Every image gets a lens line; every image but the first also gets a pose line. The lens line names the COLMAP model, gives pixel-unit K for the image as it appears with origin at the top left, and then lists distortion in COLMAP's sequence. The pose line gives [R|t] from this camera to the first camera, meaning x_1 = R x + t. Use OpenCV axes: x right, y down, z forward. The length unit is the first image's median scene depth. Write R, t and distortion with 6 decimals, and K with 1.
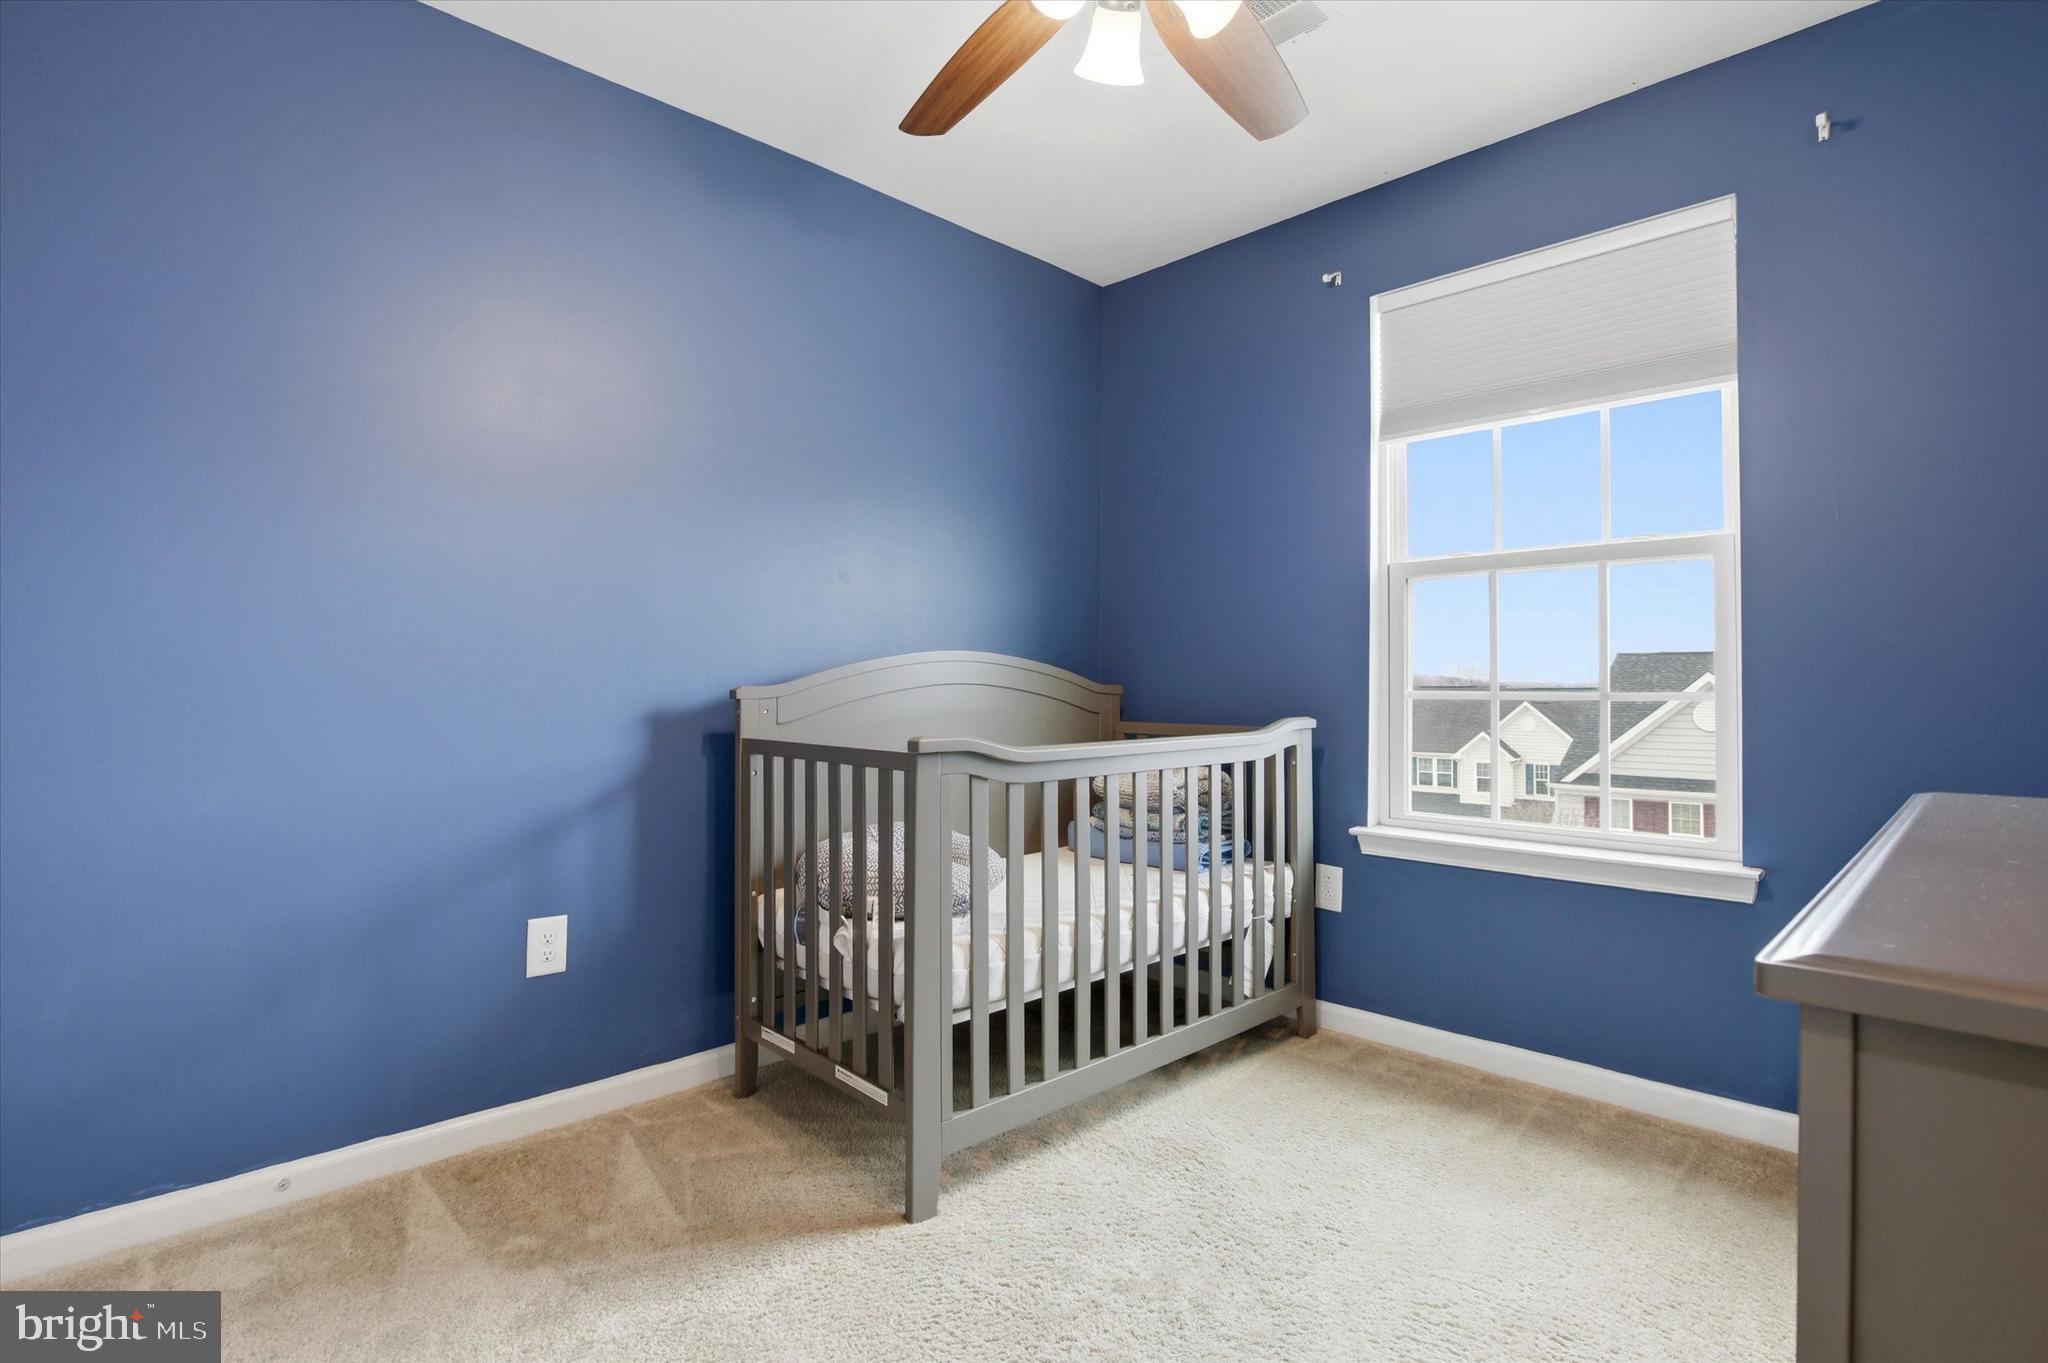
lens RADIAL K [[1009.6, 0, 1034.9], [0, 1009.6, 685.8], [0, 0, 1]] dist [-0.026141, 0.000980]
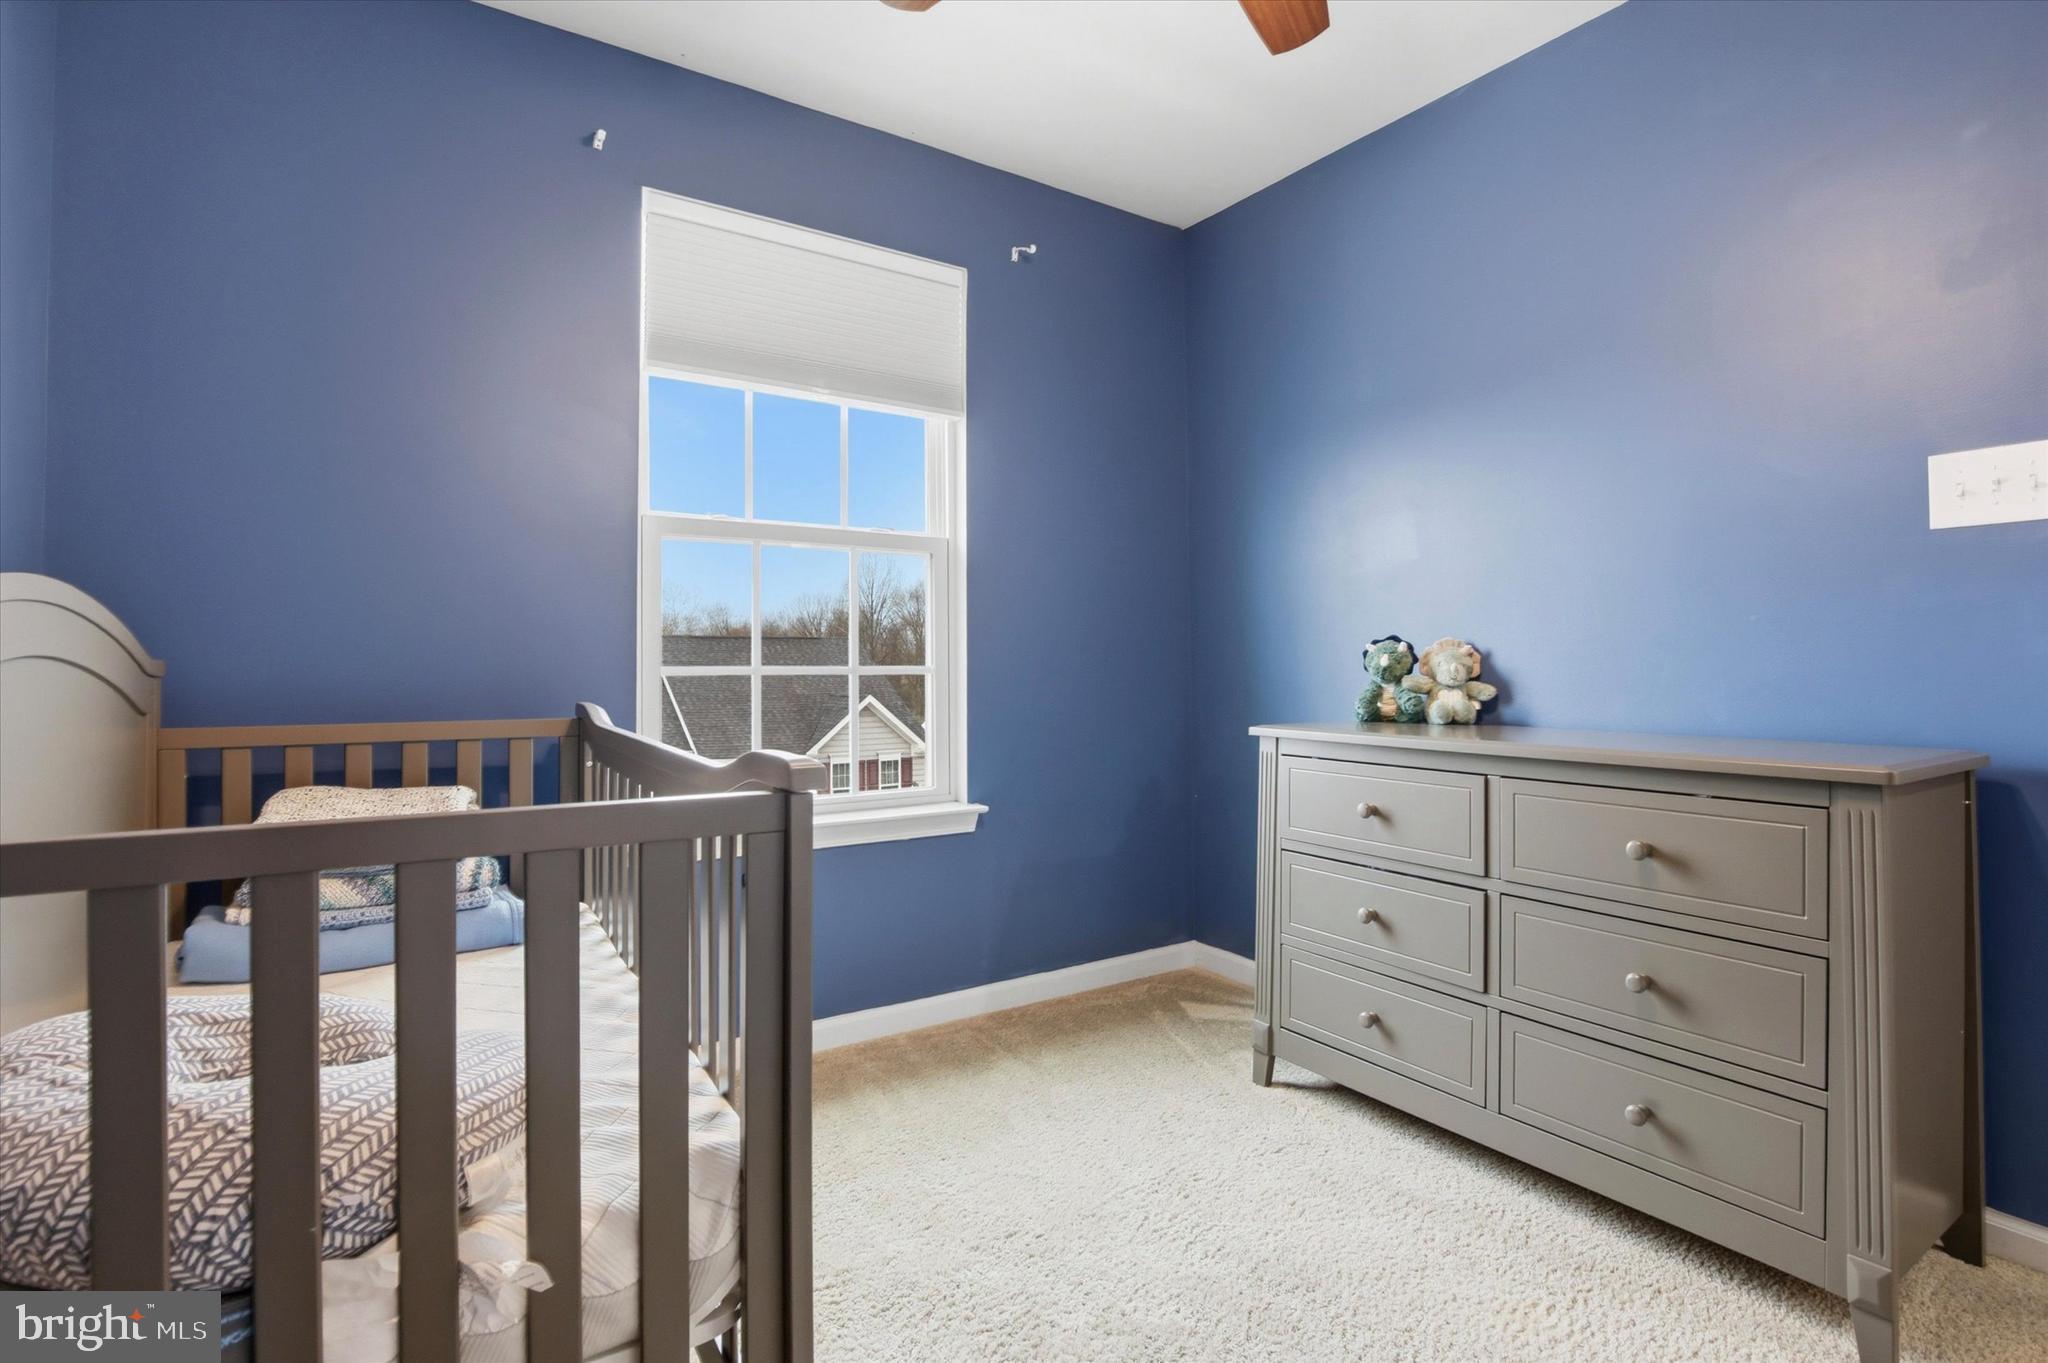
lens RADIAL K [[996.2, 0, 1022.5], [0, 996.2, 674.7], [0, 0, 1]] dist [-0.033773, -0.000270]
pose [[0.173962, -0.012055, 0.984679, -0.513961], [-0.007050, 0.999884, 0.013487, -0.000945], [-0.984727, -0.009288, 0.173856, 0.701216]]
